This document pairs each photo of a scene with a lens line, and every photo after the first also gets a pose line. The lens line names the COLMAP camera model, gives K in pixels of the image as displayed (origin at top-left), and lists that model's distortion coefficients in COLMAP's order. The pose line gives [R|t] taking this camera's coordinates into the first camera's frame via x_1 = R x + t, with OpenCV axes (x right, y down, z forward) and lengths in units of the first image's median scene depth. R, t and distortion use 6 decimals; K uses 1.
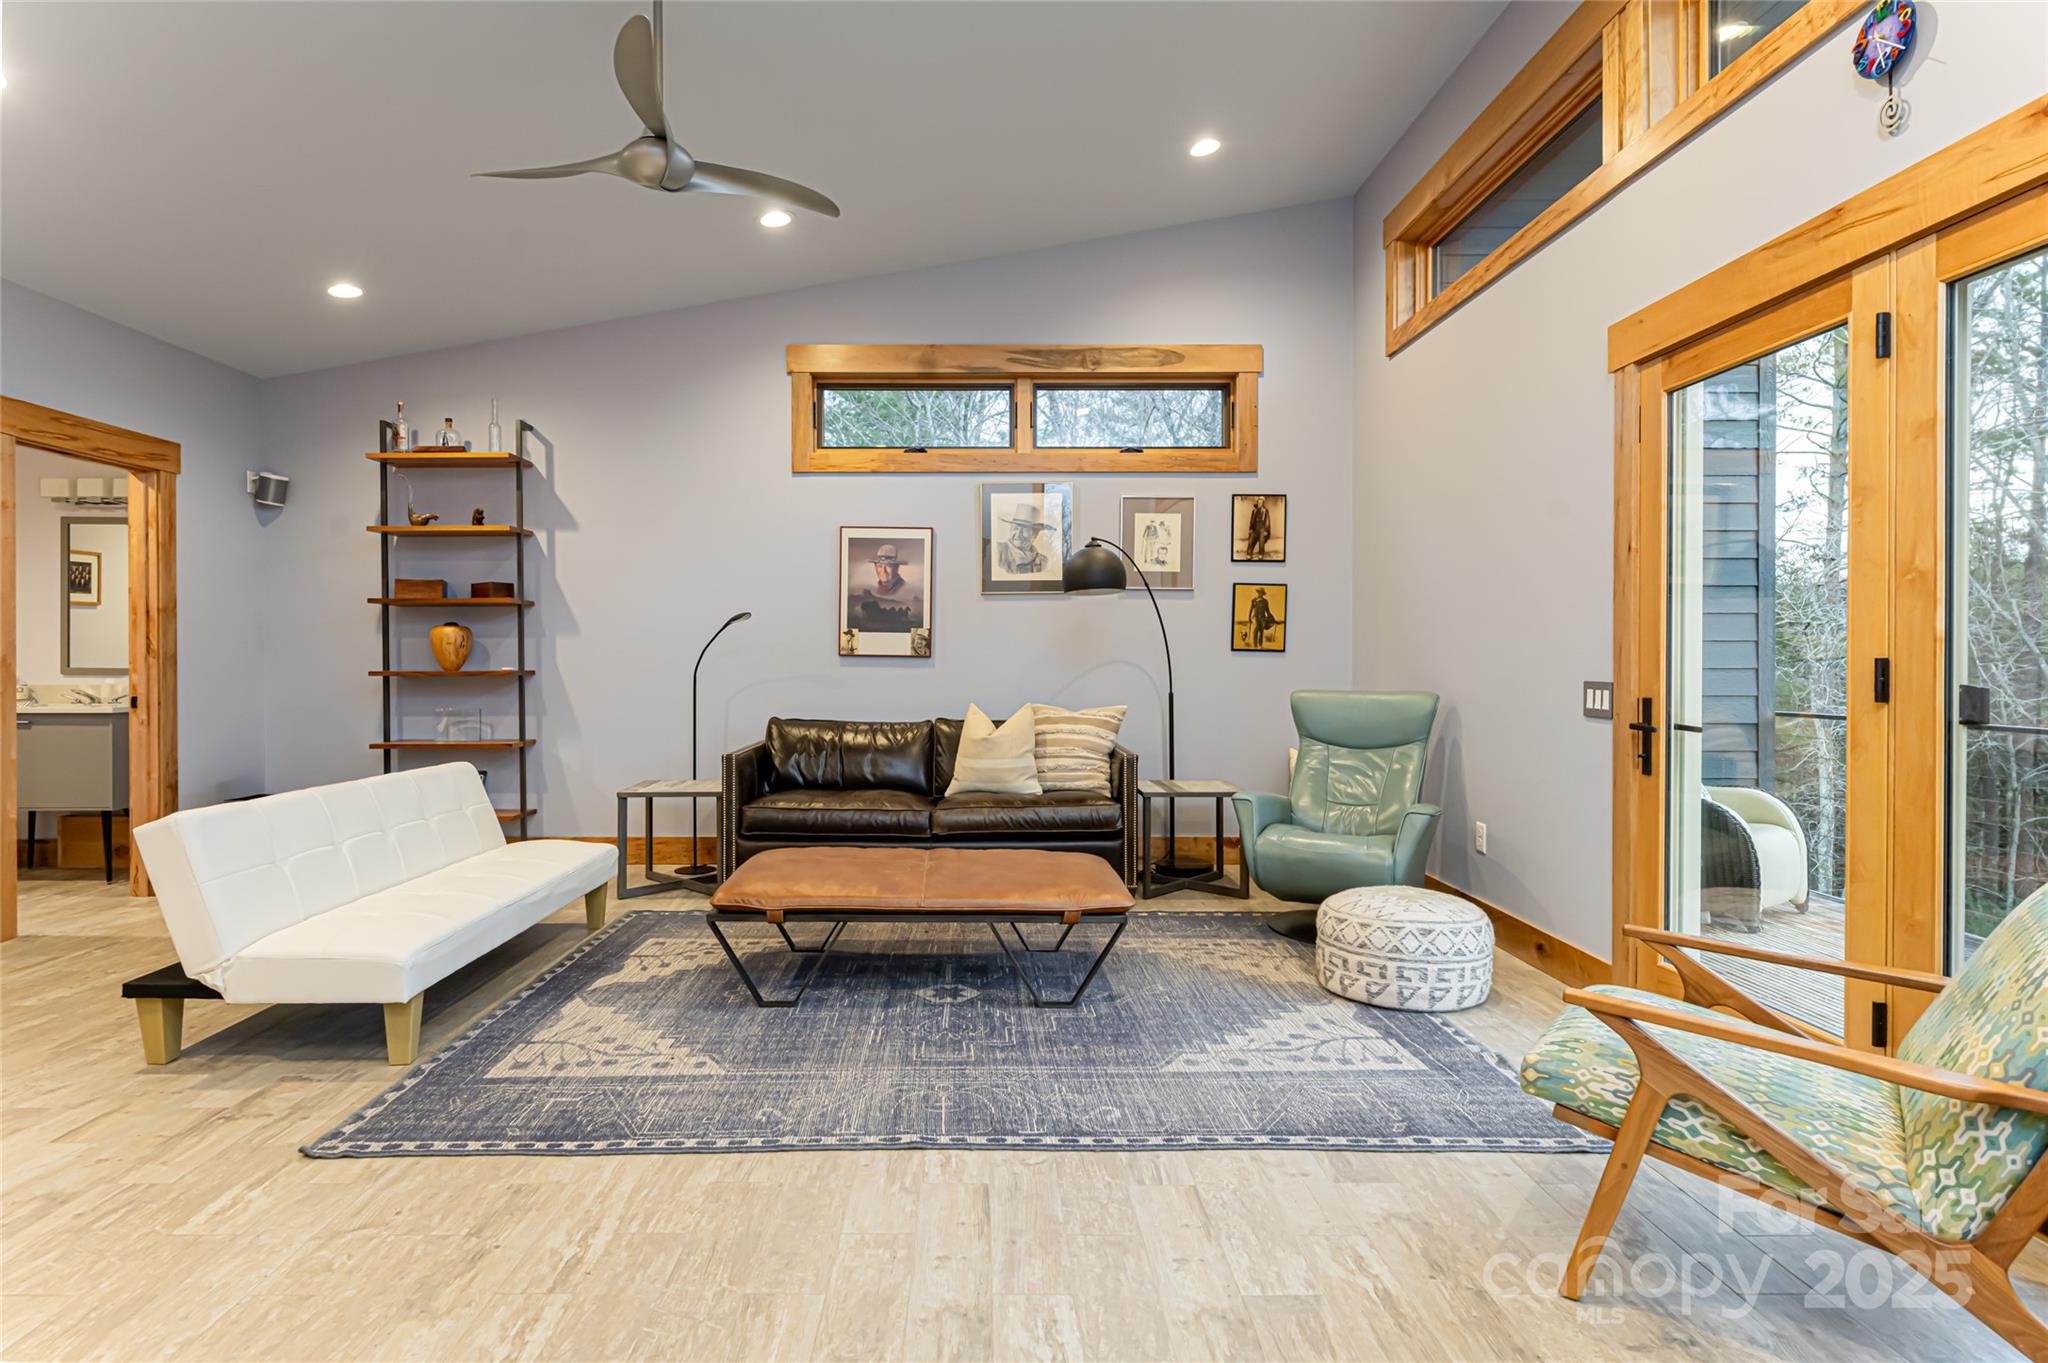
lens RADIAL K [[1104.2, 0, 972.7], [0, 1104.2, 669.9], [0, 0, 1]] dist [-0.001221, 0.001181]
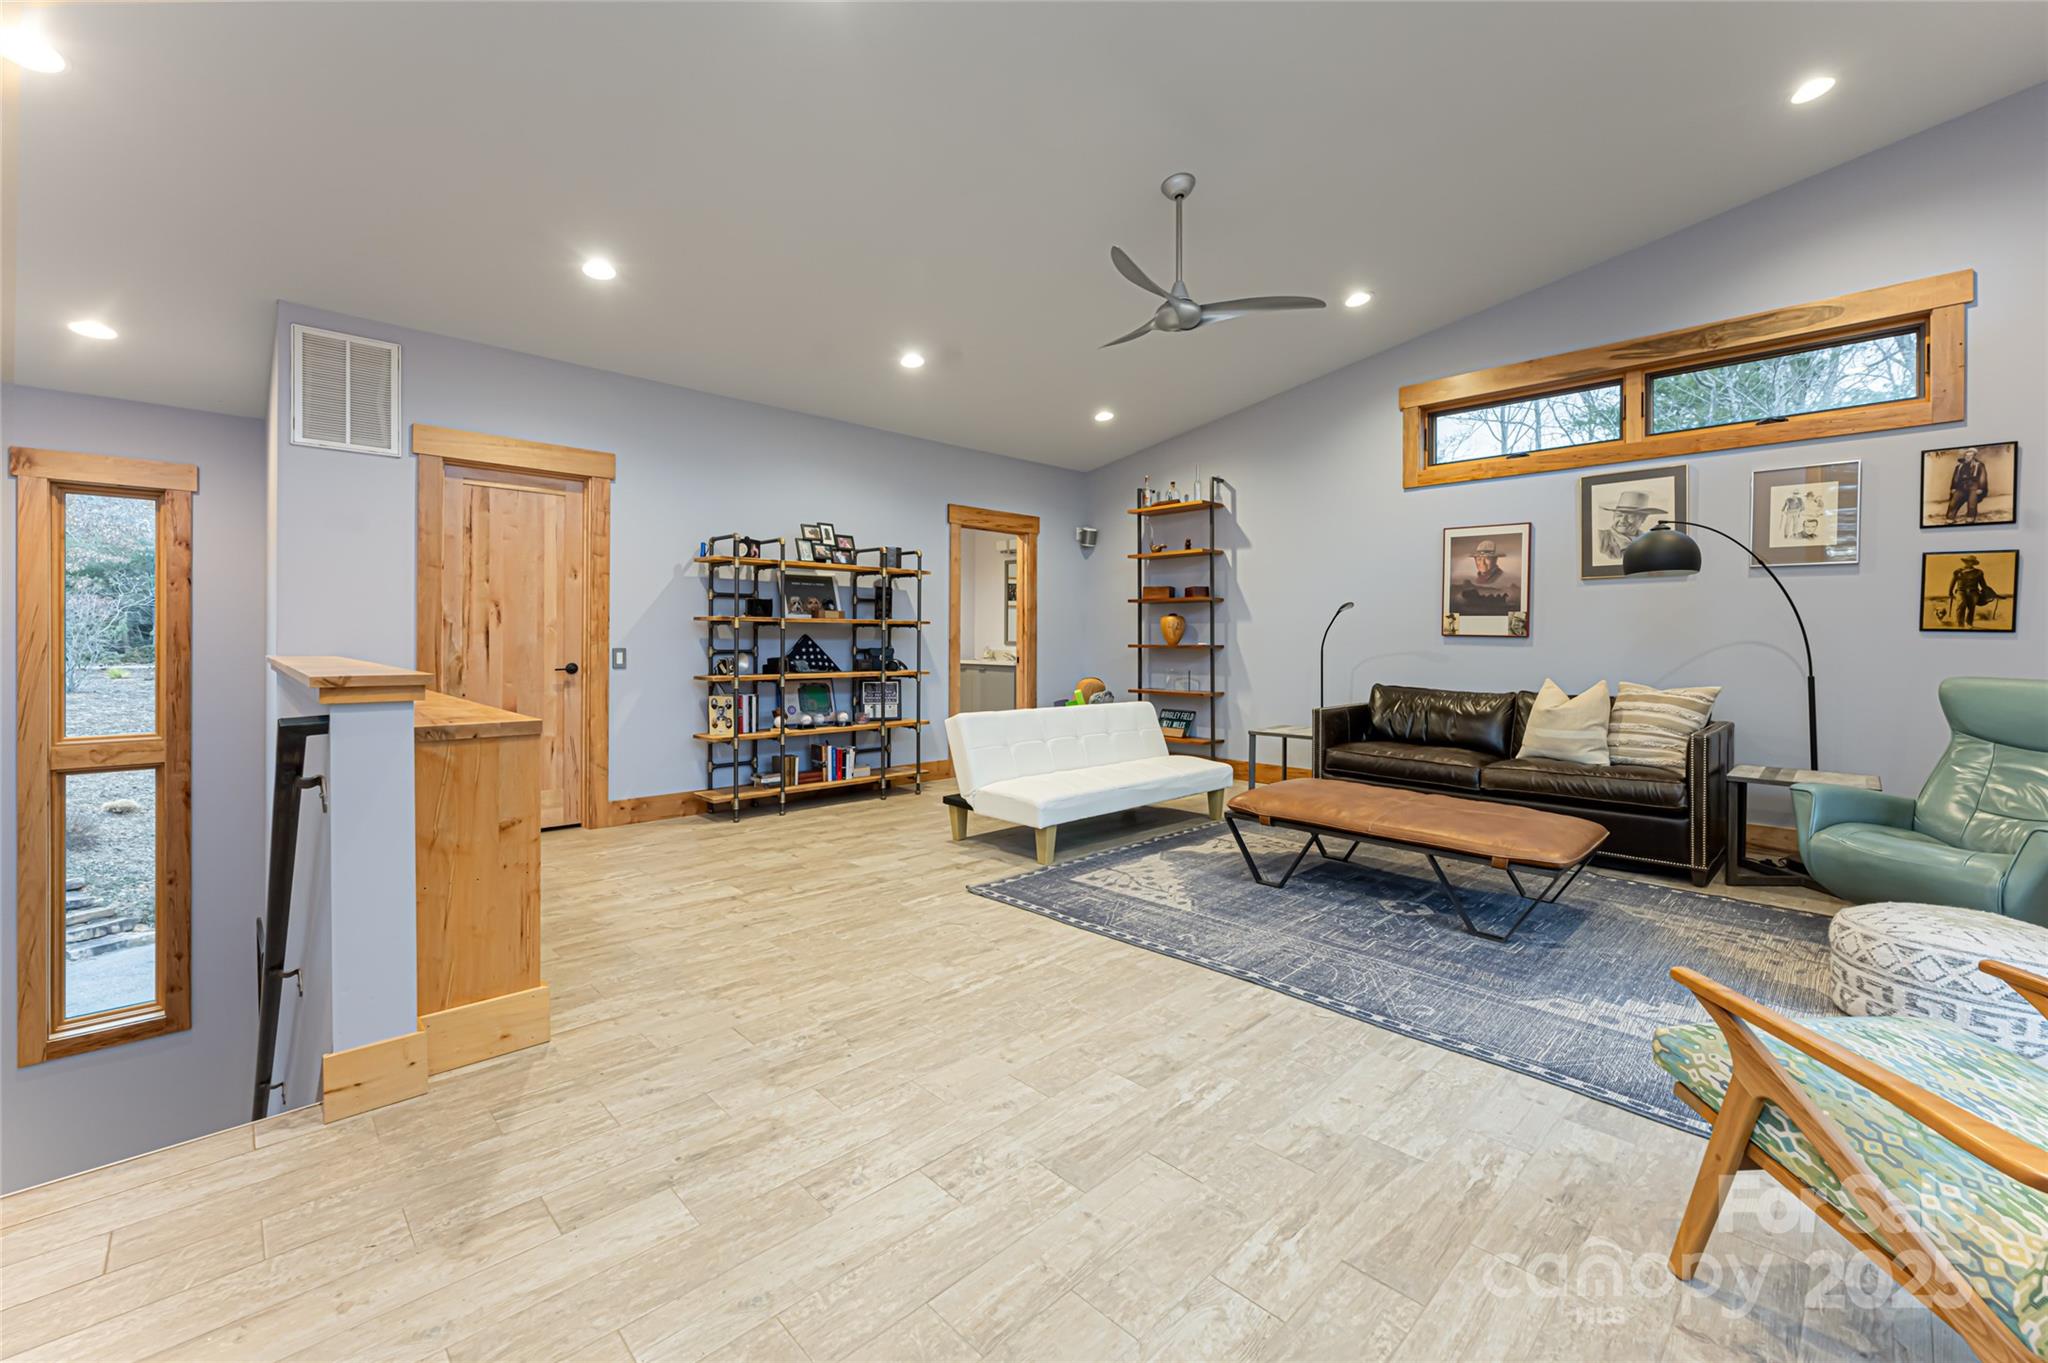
lens RADIAL K [[845.2, 0, 978.6], [0, 845.2, 643.2], [0, 0, 1]] dist [0.001090, -0.000560]
pose [[0.670575, 0.008857, -0.741789, 0.273159], [-0.012295, 0.999924, 0.000824, 0.000968], [0.741740, 0.008568, 0.670633, 0.004128]]
